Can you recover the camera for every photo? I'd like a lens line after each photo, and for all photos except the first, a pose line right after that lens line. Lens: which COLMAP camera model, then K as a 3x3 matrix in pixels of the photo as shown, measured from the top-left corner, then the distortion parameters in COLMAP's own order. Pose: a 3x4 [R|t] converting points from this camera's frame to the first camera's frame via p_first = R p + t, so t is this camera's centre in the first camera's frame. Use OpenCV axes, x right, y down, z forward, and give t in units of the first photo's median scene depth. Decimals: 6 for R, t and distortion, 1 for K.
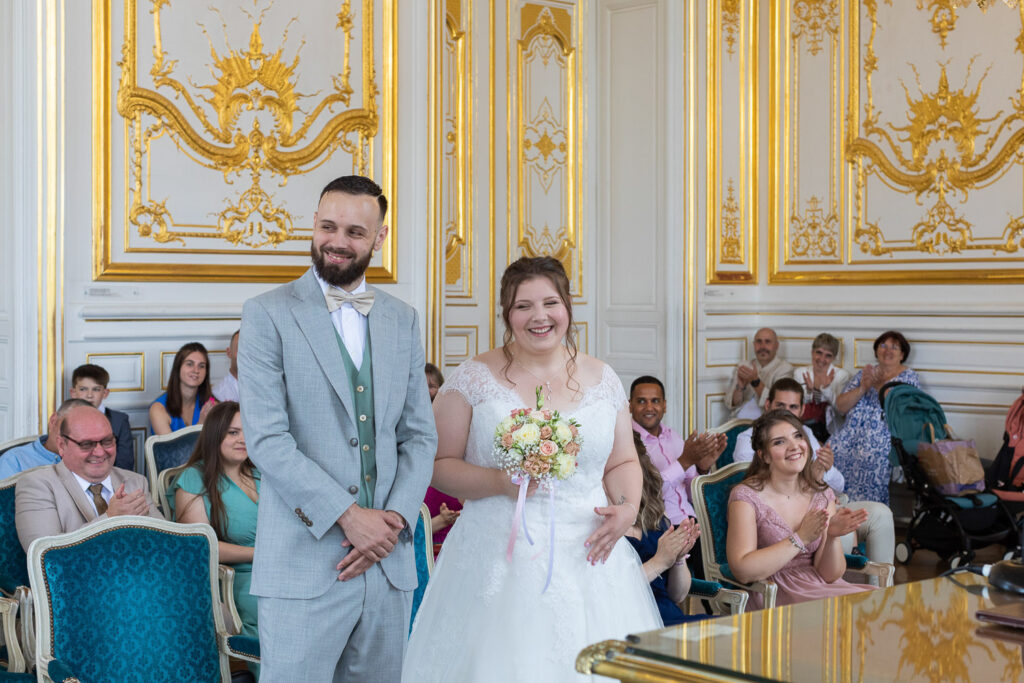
lens RADIAL K [[1664.4, 0, 512.0], [0, 1664.4, 341.5], [0, 0, 1]] dist [-0.039707, -0.096252]
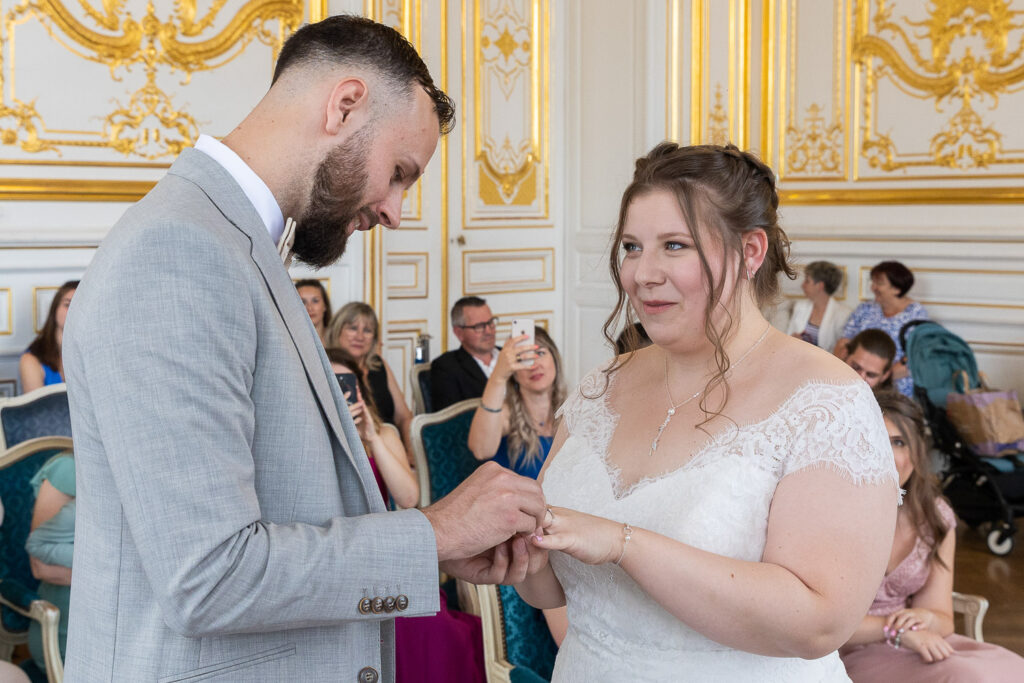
lens RADIAL K [[1540.6, 0, 512.0], [0, 1540.6, 341.5], [0, 0, 1]] dist [-0.000669, -0.030514]
pose [[0.999806, -0.001363, 0.019636, 0.007507], [0.000294, 0.998522, 0.054341, -0.006934], [-0.019681, -0.054325, 0.998329, 0.201231]]
